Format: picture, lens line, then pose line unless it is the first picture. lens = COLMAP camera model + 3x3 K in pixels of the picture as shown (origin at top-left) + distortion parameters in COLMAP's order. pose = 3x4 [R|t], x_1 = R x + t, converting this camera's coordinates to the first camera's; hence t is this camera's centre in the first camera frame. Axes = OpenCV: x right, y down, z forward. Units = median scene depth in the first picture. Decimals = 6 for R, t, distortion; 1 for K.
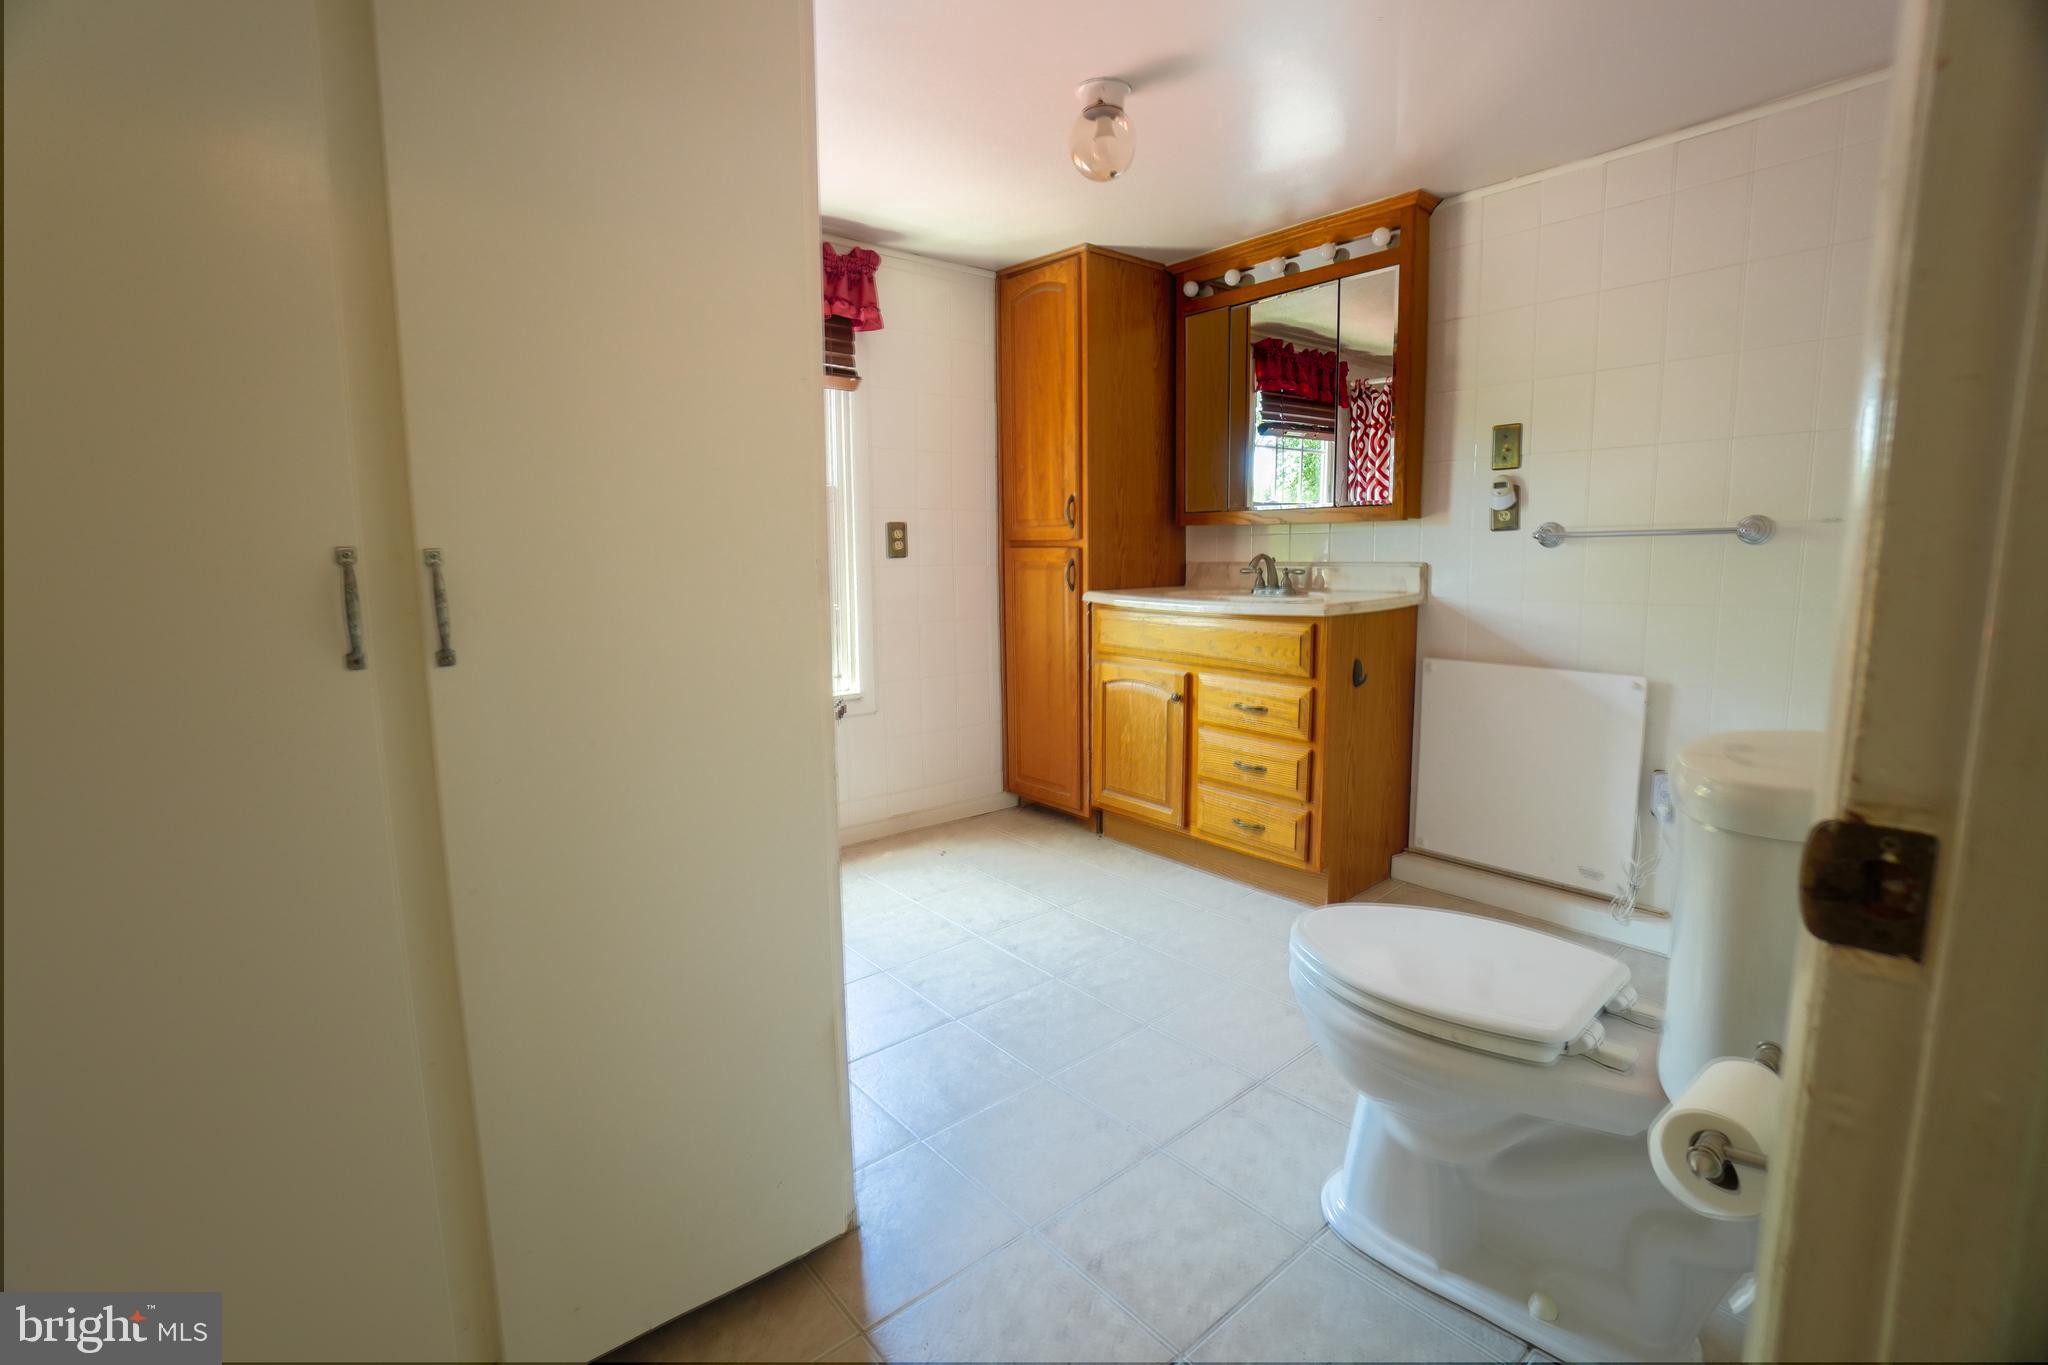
lens RADIAL K [[916.5, 0, 997.6], [0, 916.5, 673.8], [0, 0, 1]] dist [0.000651, 0.021802]
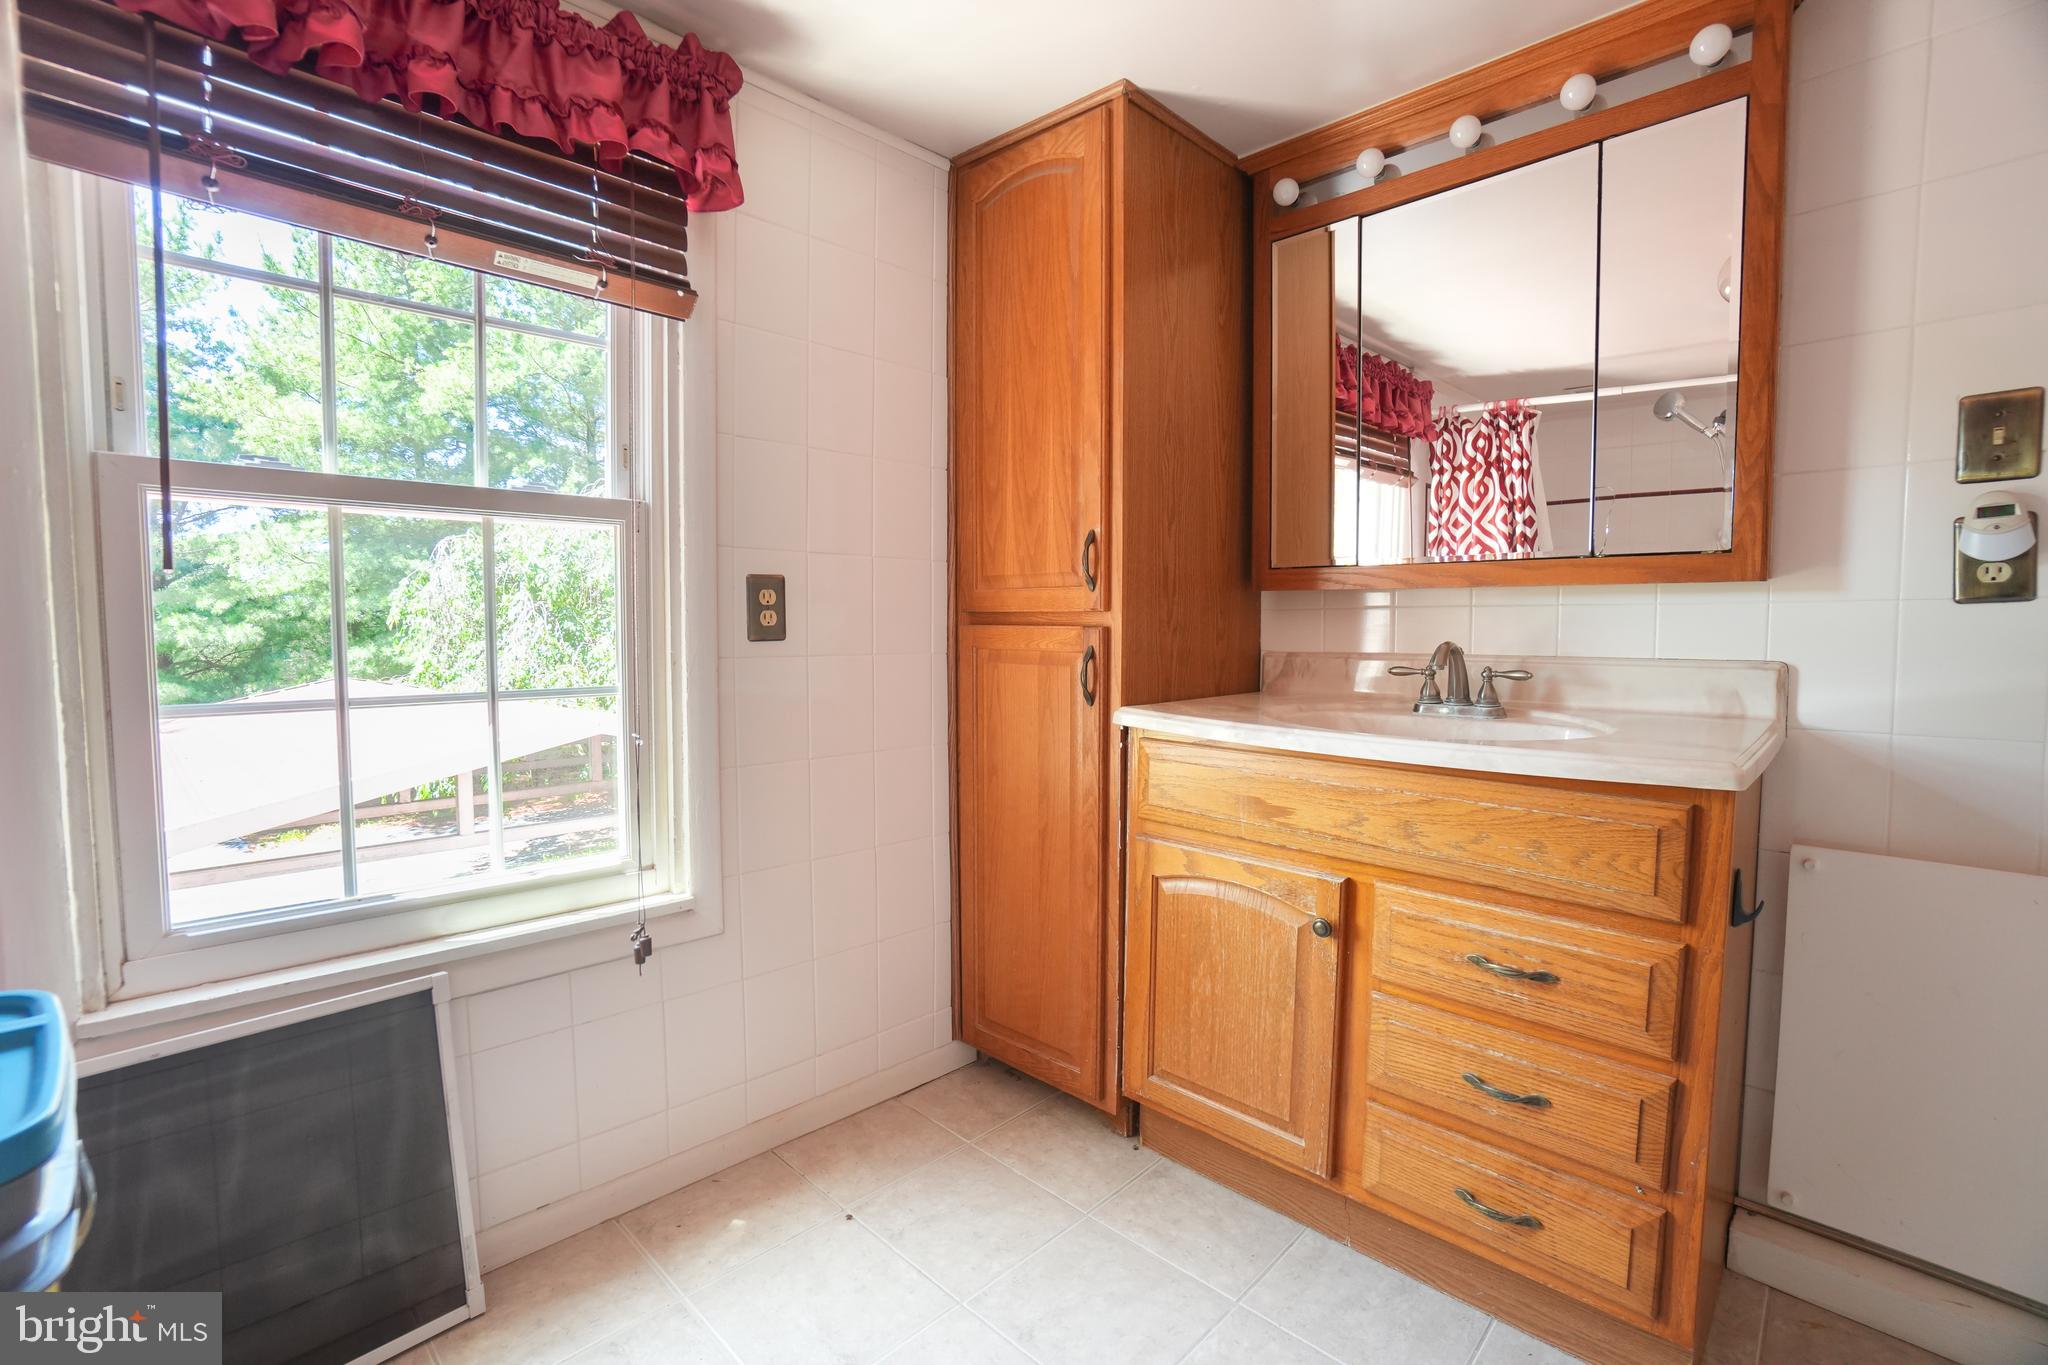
lens RADIAL K [[915.9, 0, 1008.5], [0, 915.9, 681.7], [0, 0, 1]] dist [-0.059823, 0.022059]
pose [[0.993679, 0.006921, 0.112046, -0.028856], [0.001625, 0.997106, -0.076002, -0.063752], [-0.112248, 0.075704, 0.990792, 0.471337]]
